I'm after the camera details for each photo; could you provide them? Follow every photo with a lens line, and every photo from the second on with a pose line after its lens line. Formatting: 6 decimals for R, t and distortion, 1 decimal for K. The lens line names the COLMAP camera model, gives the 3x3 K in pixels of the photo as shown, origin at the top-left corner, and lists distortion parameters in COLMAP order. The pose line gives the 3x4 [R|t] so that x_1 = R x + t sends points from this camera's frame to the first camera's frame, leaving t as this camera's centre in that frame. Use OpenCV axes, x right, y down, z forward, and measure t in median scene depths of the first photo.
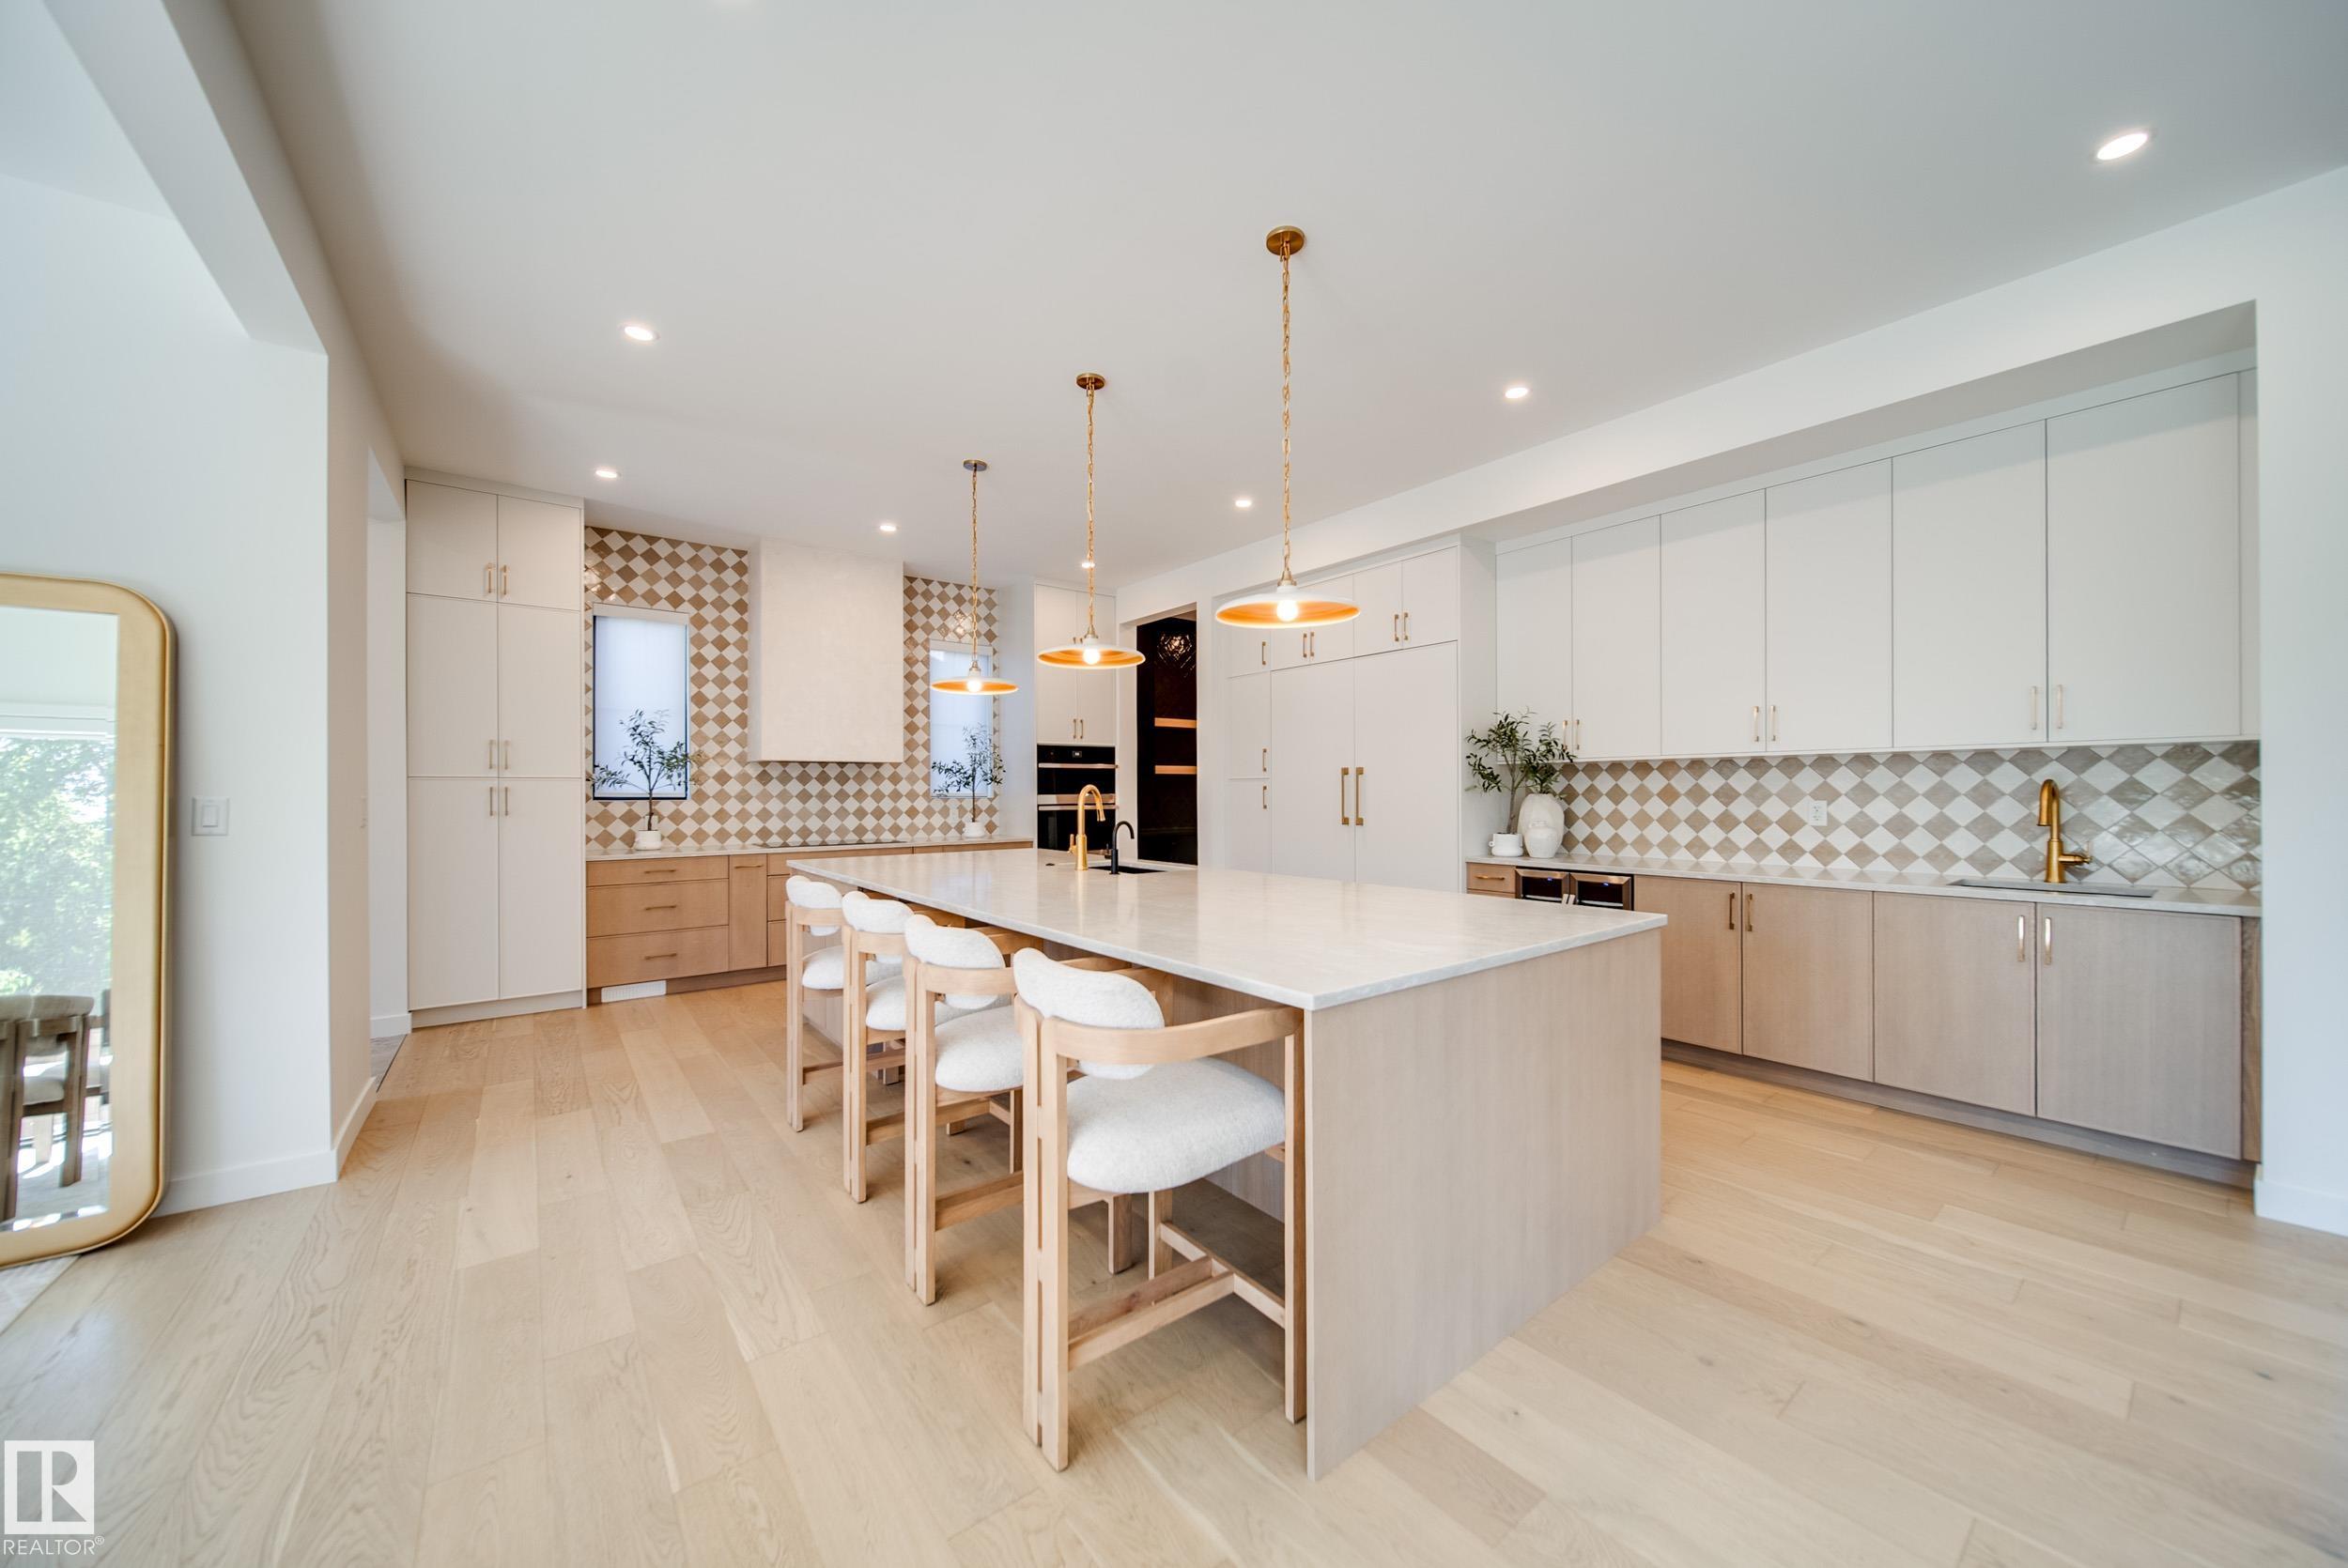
lens RADIAL K [[838.5, 0, 1185.0], [0, 838.5, 789.5], [0, 0, 1]] dist [-0.000372, -0.000131]
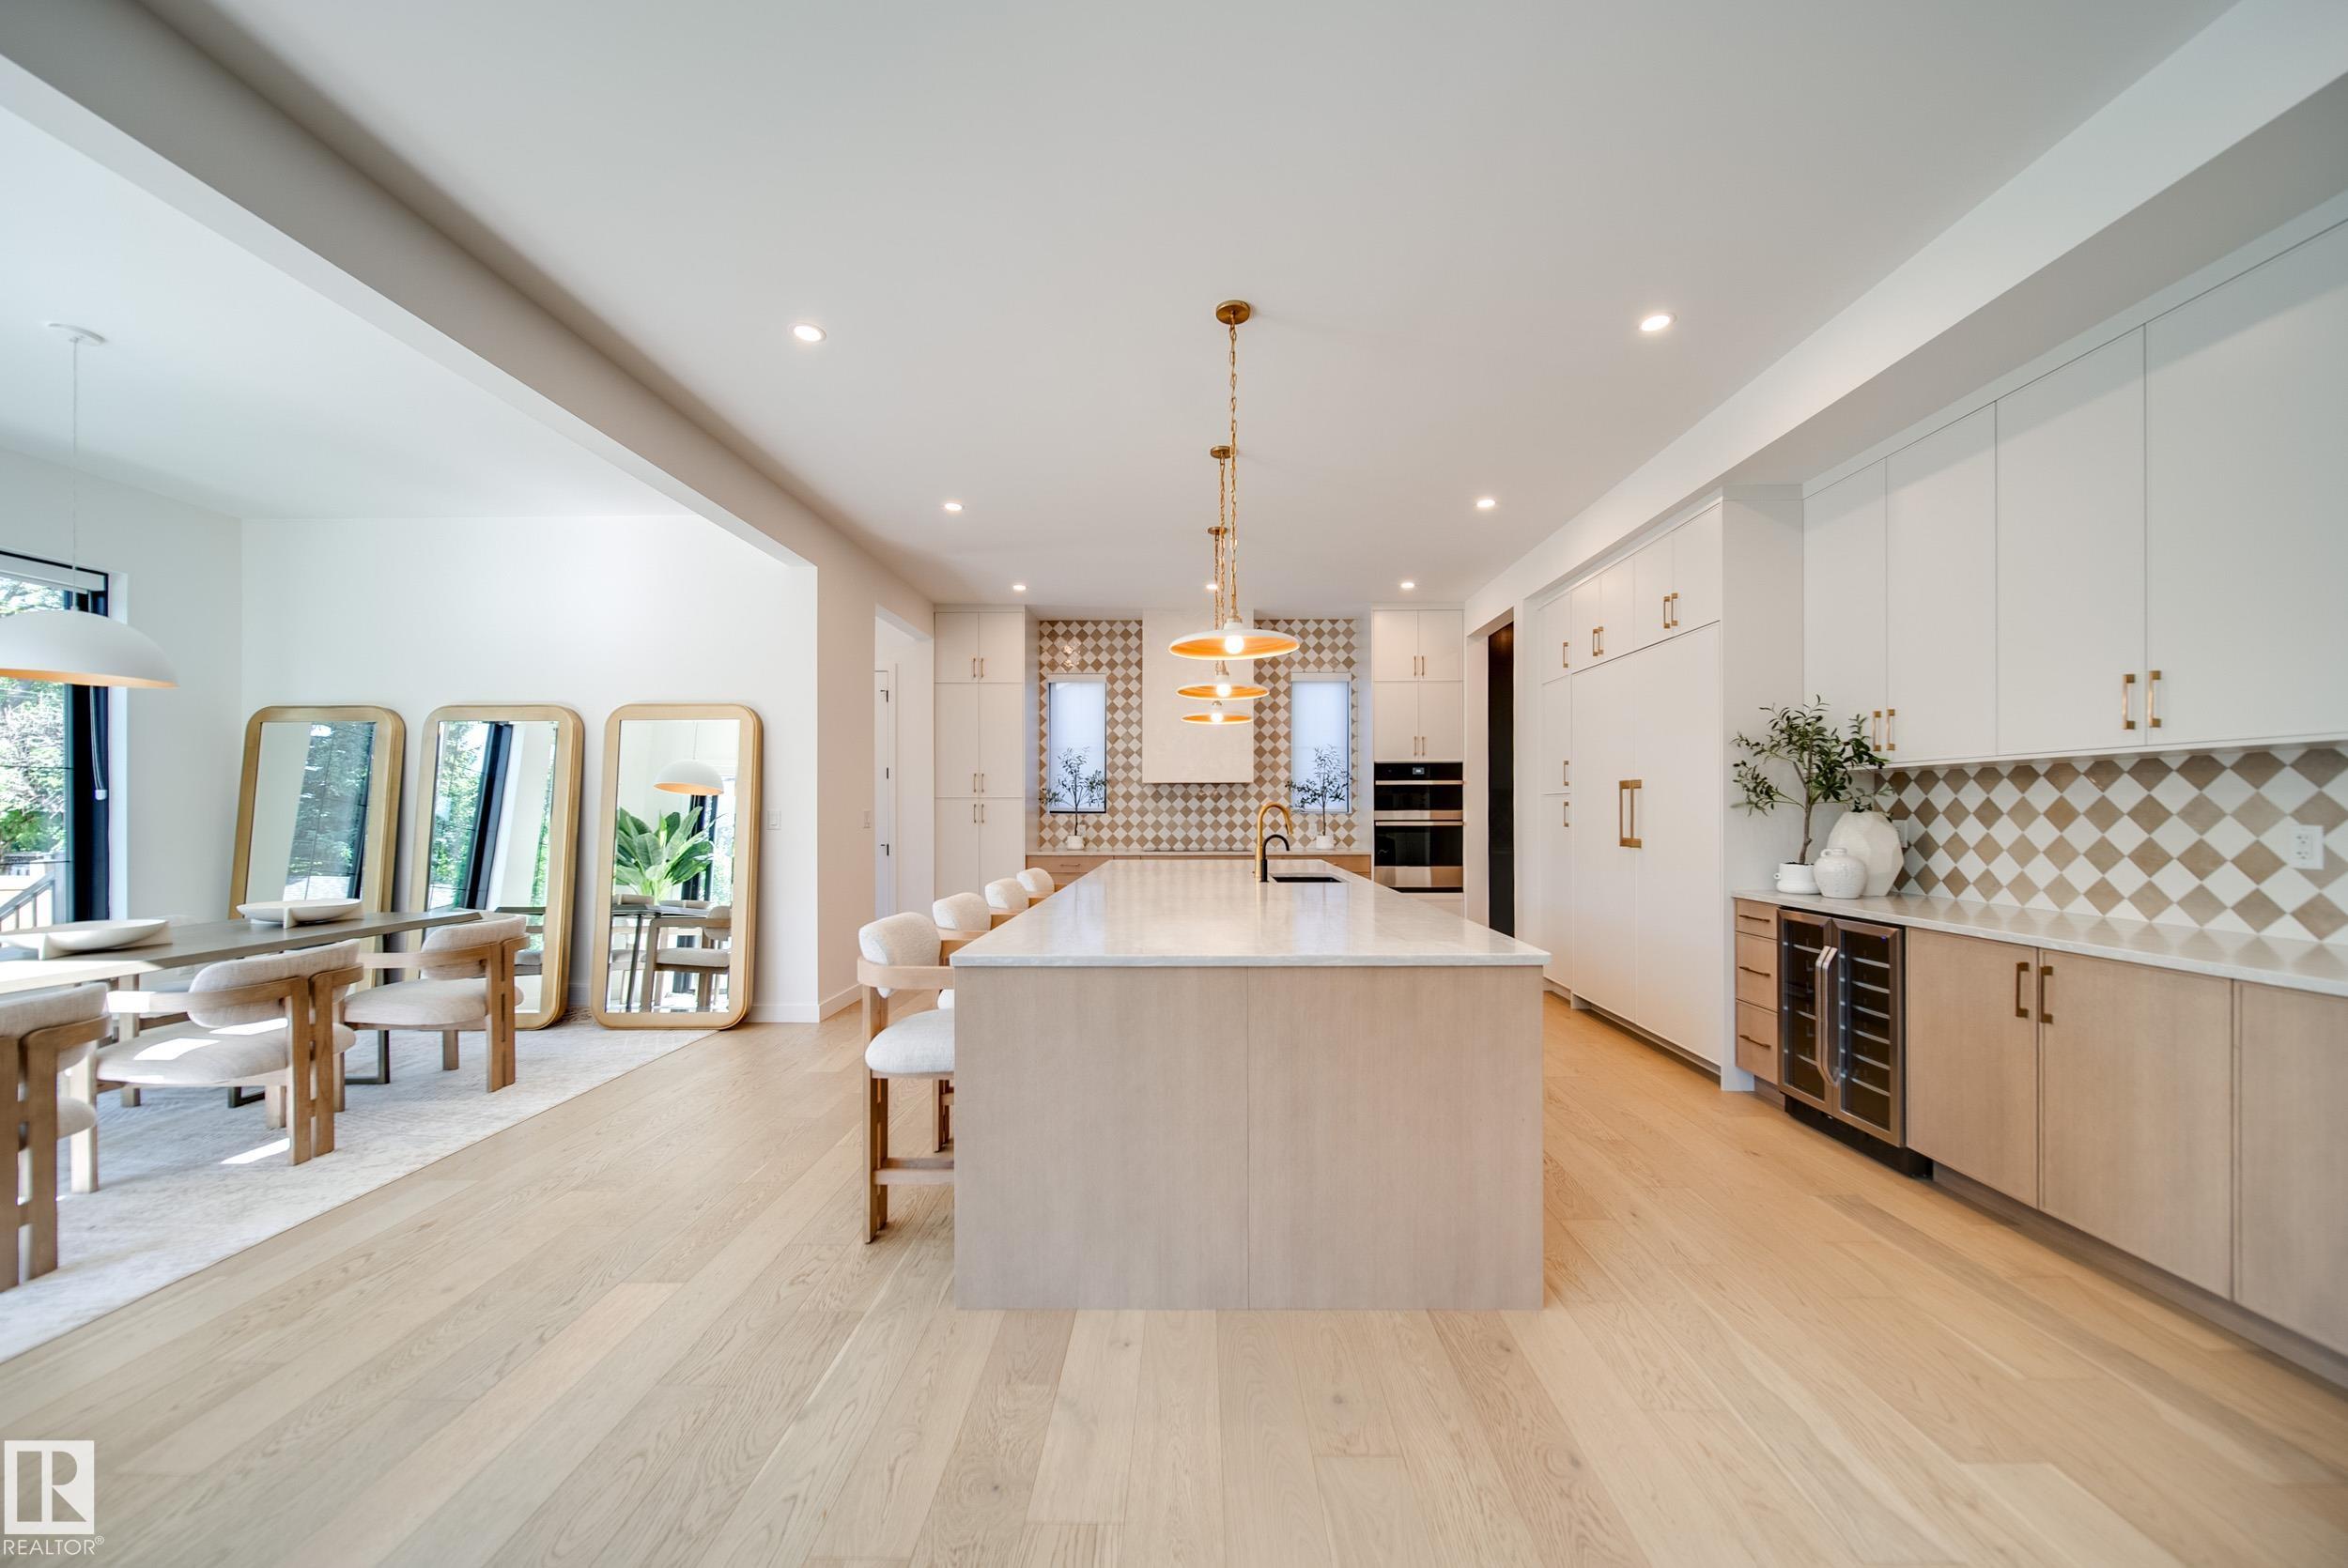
lens RADIAL K [[835.9, 0, 1184.9], [0, 835.9, 805.1], [0, 0, 1]] dist [-0.001871, -0.000455]
pose [[0.777110, -0.000373, -0.629365, 0.379250], [-0.000094, 1.000000, -0.000708, -0.000051], [0.629365, 0.000609, 0.777110, 0.049431]]
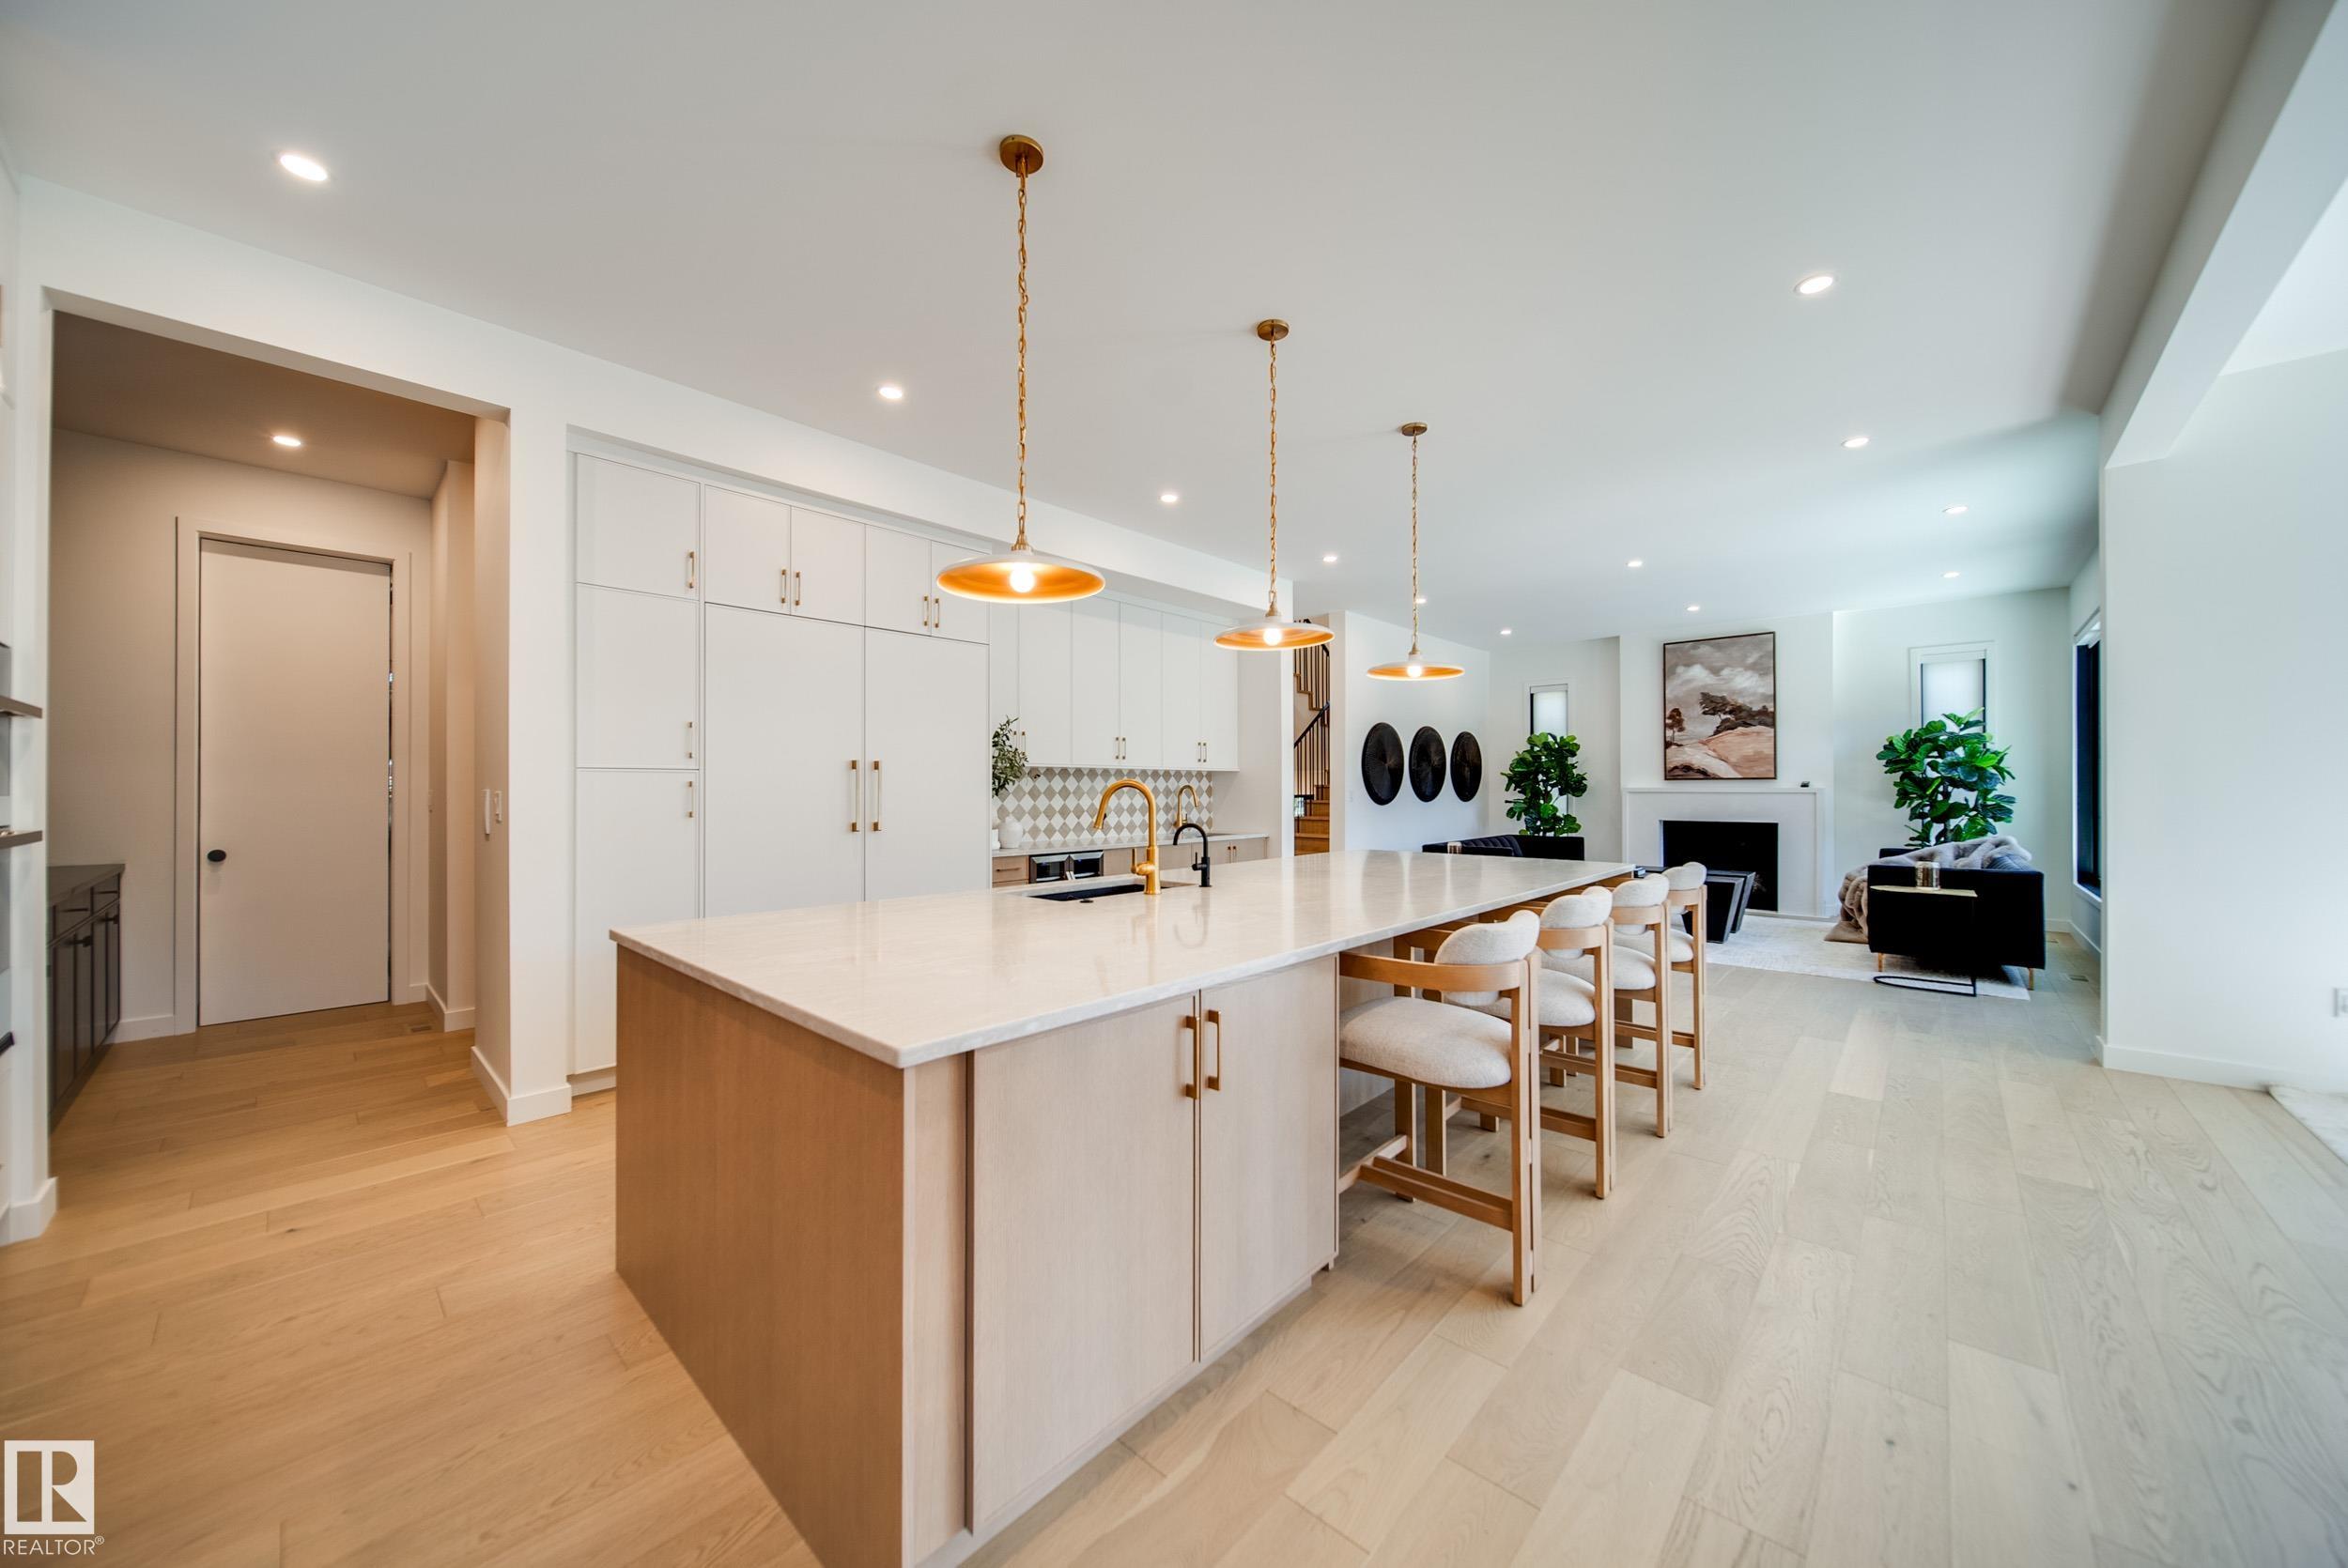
lens RADIAL K [[831.7, 0, 1171.2], [0, 831.7, 782.3], [0, 0, 1]] dist [-0.001161, -0.000123]
pose [[-0.160753, 0.013350, 0.986904, -0.644943], [-0.000393, 0.999908, -0.013590, 0.005475], [-0.986995, -0.002573, -0.160733, 0.832878]]
